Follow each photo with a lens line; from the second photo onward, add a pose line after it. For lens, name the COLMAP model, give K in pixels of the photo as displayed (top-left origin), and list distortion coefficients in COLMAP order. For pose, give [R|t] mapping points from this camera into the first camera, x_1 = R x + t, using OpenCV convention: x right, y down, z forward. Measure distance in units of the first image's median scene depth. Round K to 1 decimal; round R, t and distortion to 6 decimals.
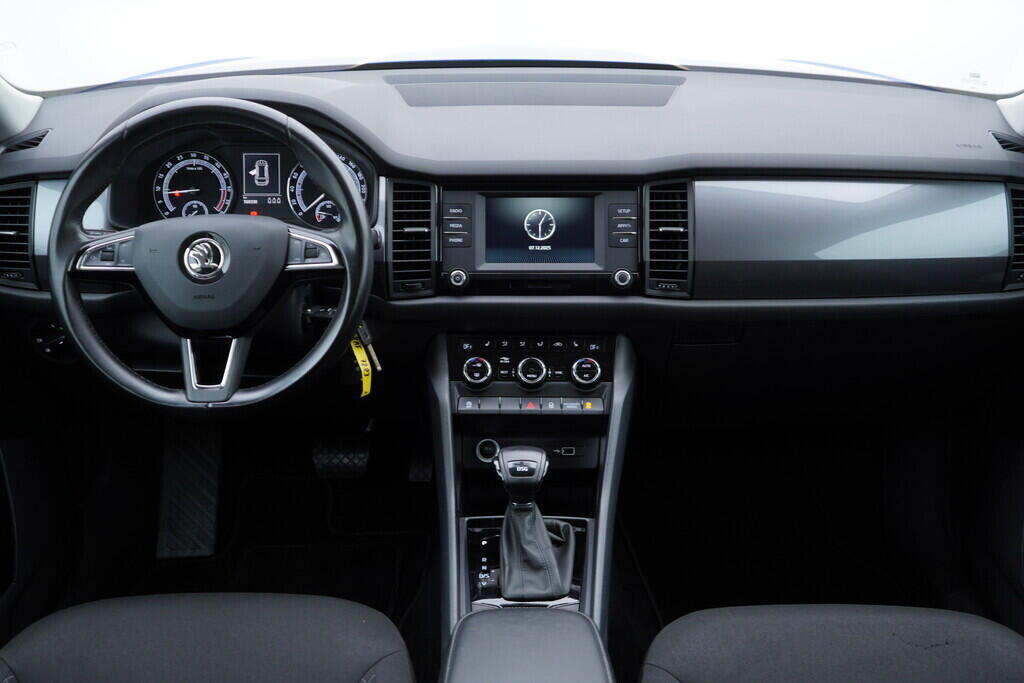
lens RADIAL K [[1074.6, 0, 512.0], [0, 1074.6, 341.5], [0, 0, 1]] dist [0.004217, 0.004711]
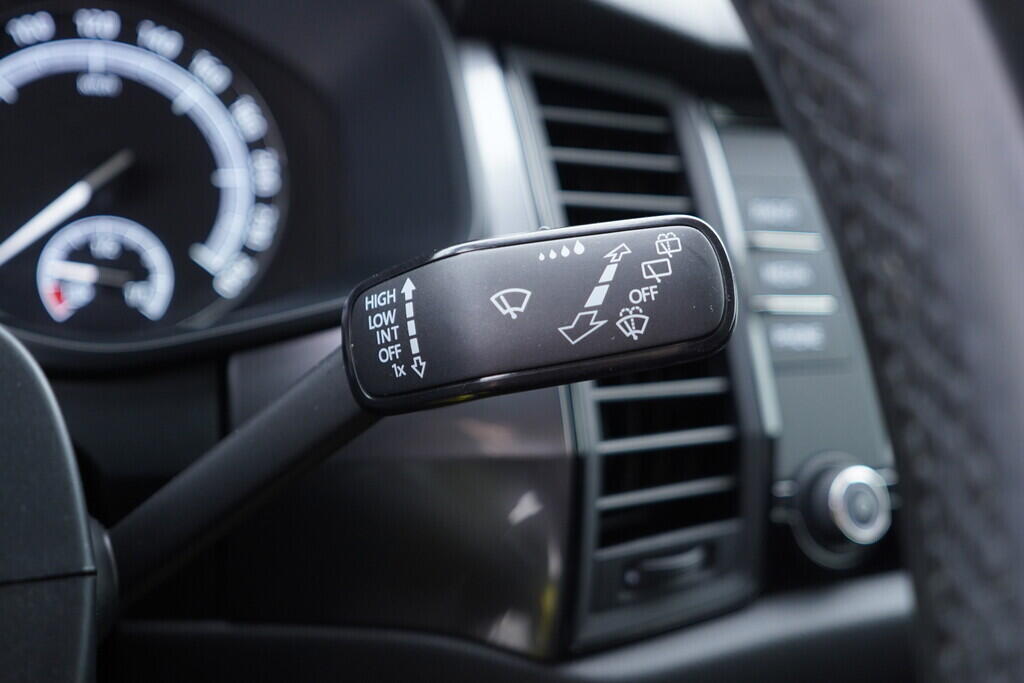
lens RADIAL K [[1074.6, 0, 512.0], [0, 1074.6, 341.5], [0, 0, 1]] dist [0.004217, 0.004711]
pose [[0.904325, -0.038040, 0.425146, -0.201223], [0.121222, 0.977898, -0.170353, -0.062043], [-0.409270, 0.205592, 0.888949, 0.820043]]
